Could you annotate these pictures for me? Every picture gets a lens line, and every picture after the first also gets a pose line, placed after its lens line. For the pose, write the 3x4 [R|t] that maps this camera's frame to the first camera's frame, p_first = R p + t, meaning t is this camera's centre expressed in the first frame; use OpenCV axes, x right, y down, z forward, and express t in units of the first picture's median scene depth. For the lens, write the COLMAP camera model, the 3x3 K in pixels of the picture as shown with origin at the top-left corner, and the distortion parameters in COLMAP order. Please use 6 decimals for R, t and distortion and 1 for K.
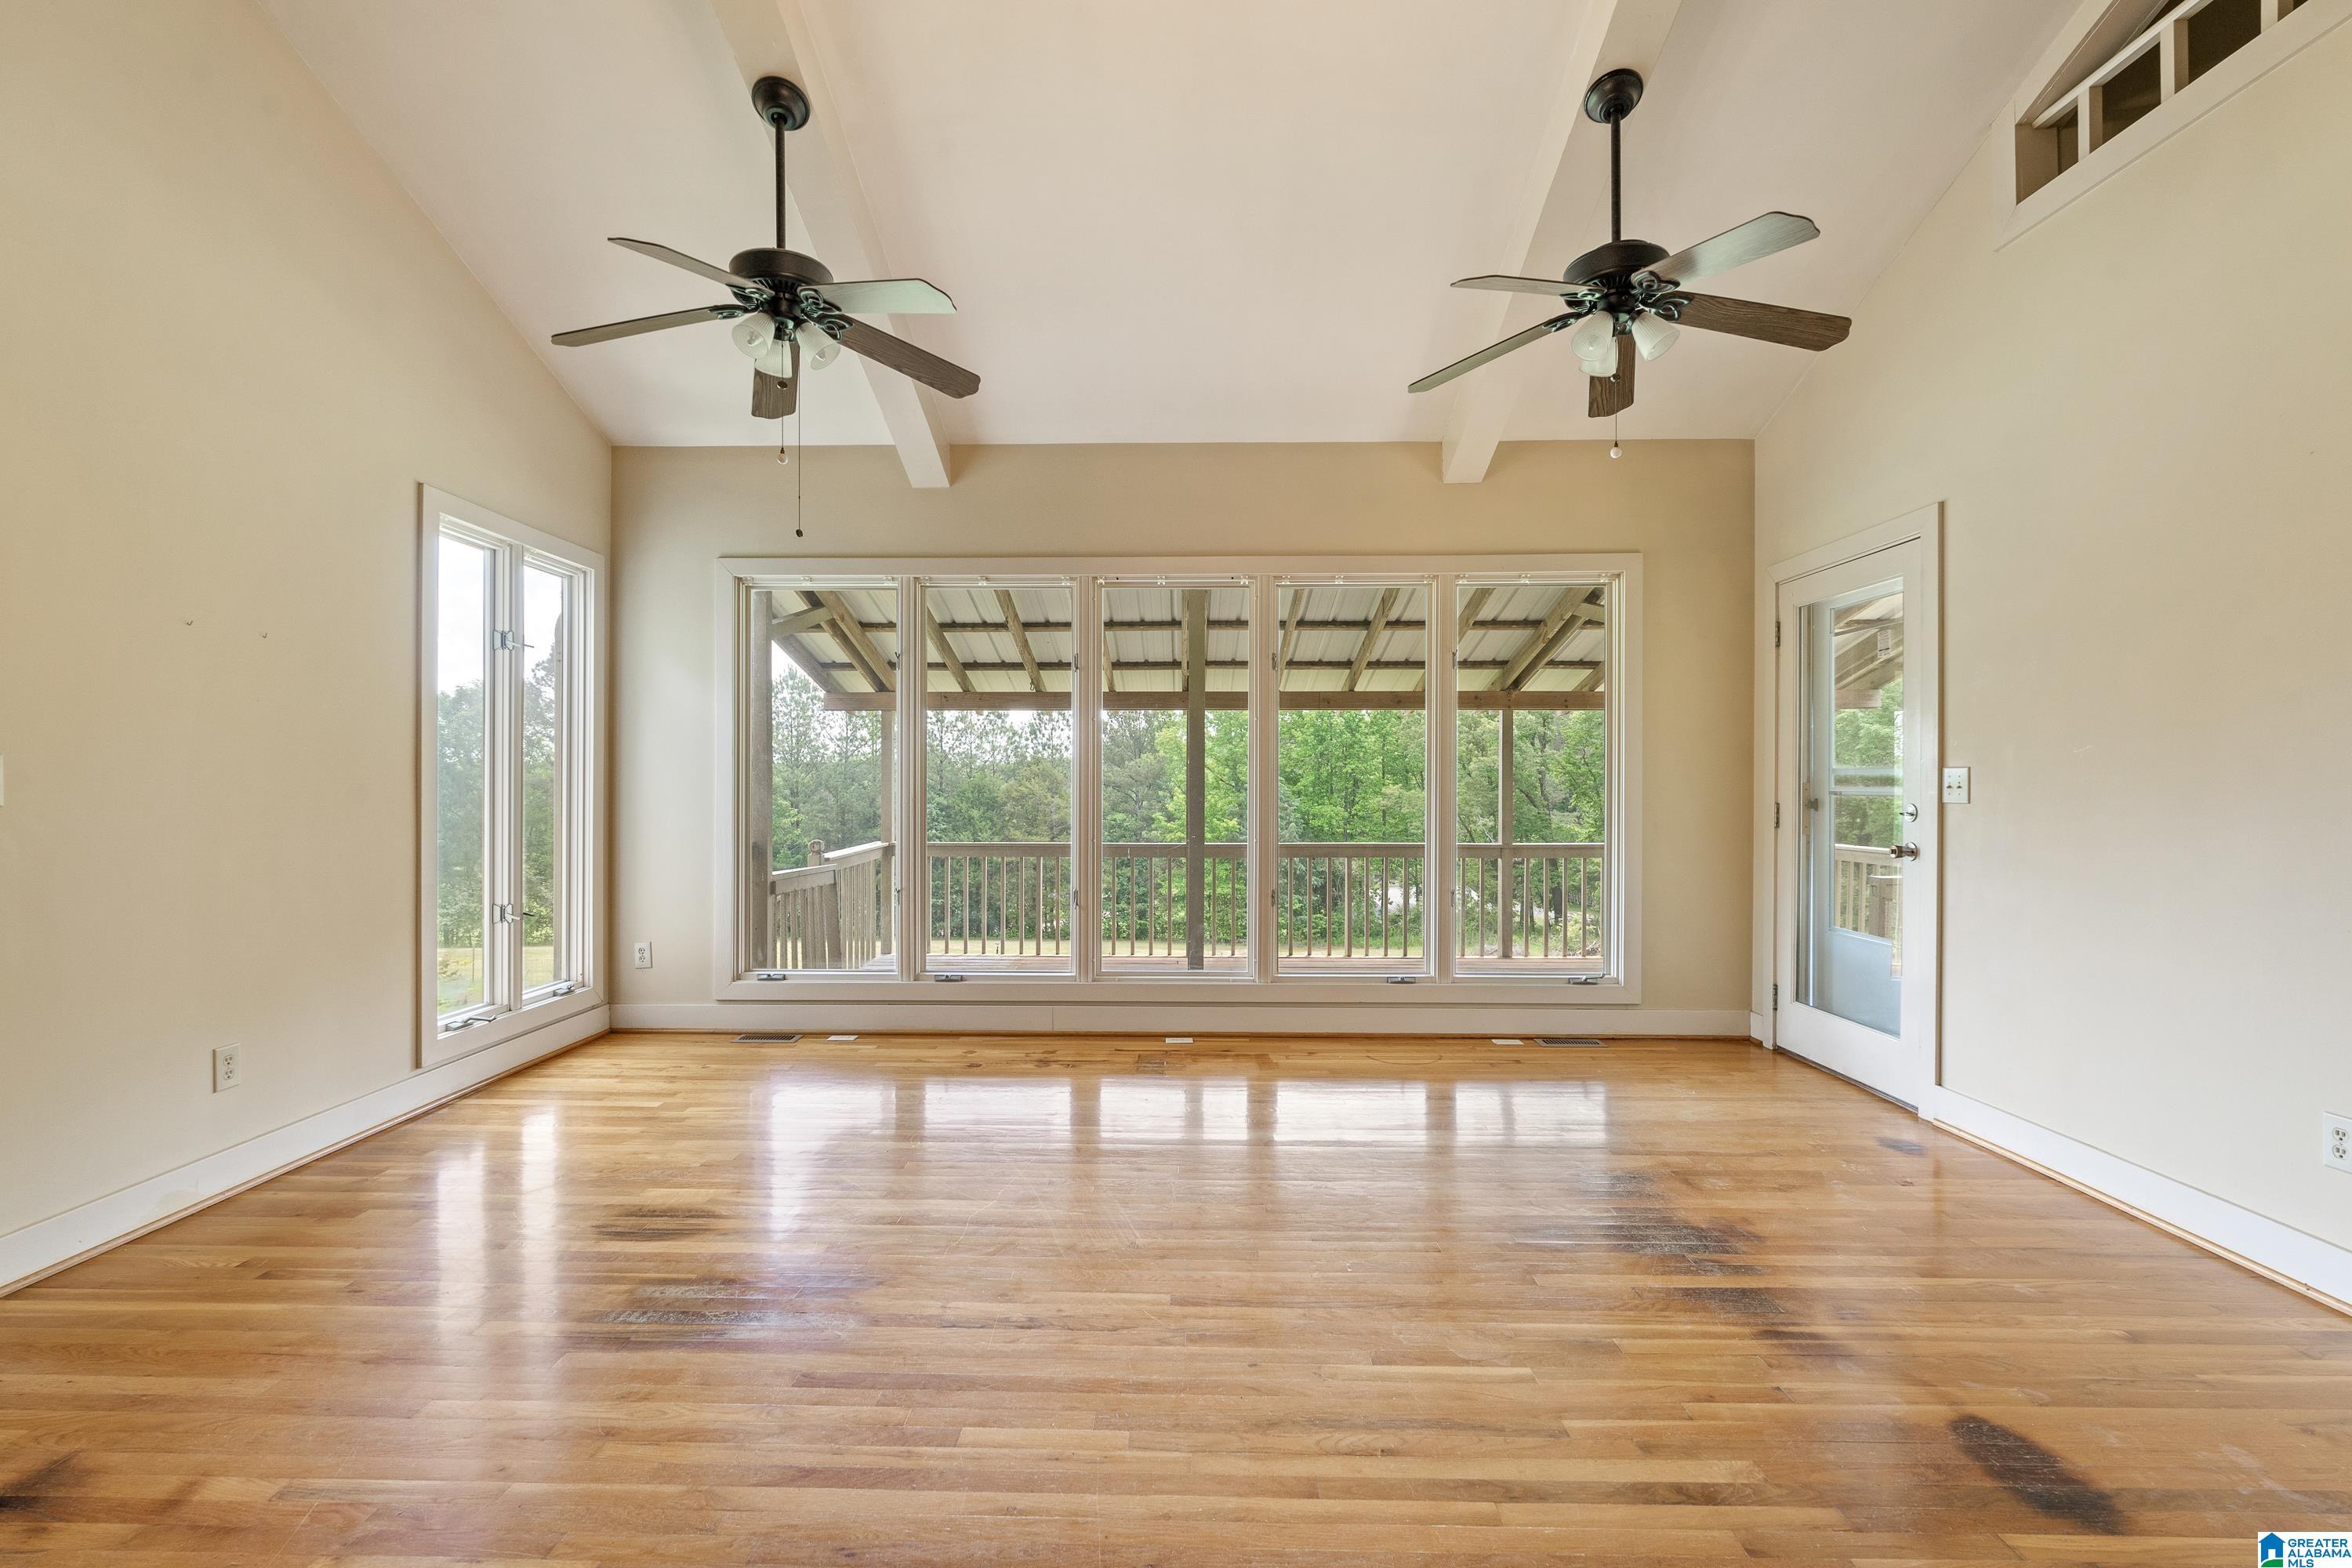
lens RADIAL K [[1028.3, 0, 1176.0], [0, 1028.3, 784.0], [0, 0, 1]] dist [0.000802, 0.000171]
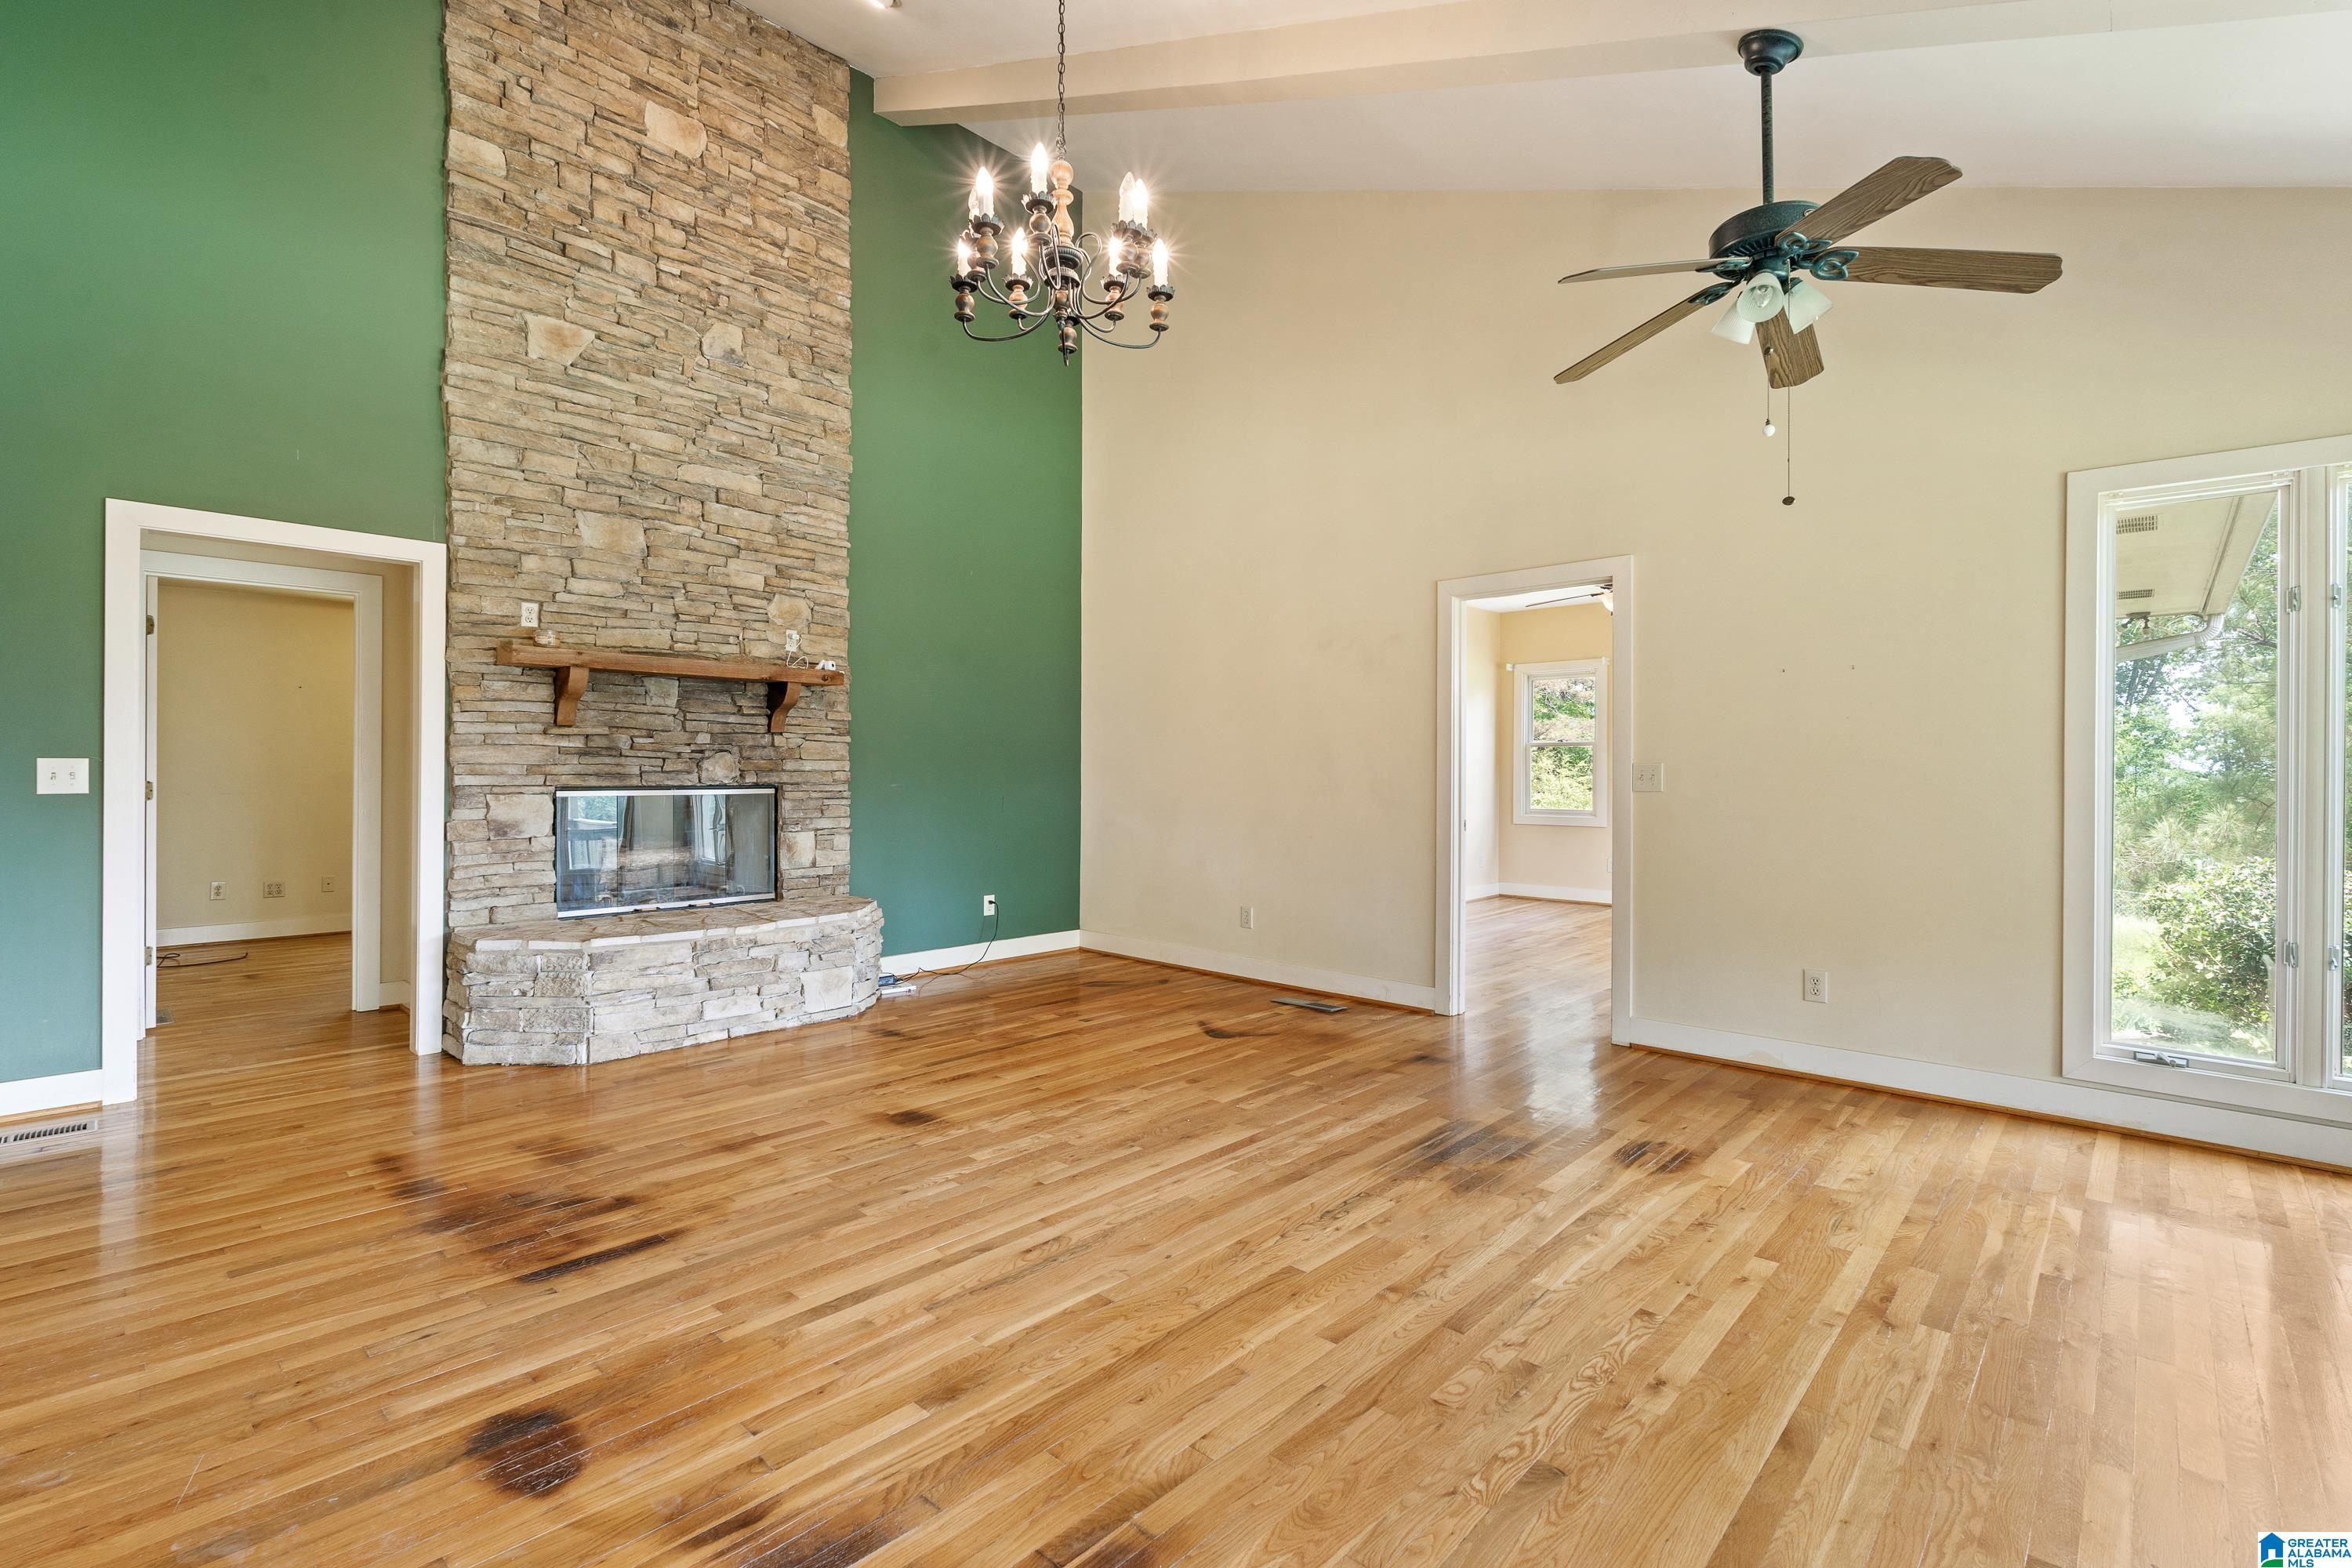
lens RADIAL K [[1066.5, 0, 1176.0], [0, 1066.5, 784.0], [0, 0, 1]] dist [0.000059, -0.000104]
pose [[-0.659499, 0.000697, -0.751705, 0.948503], [-0.009661, 0.999909, 0.009404, -0.001717], [0.751643, 0.013464, -0.659433, 1.712660]]
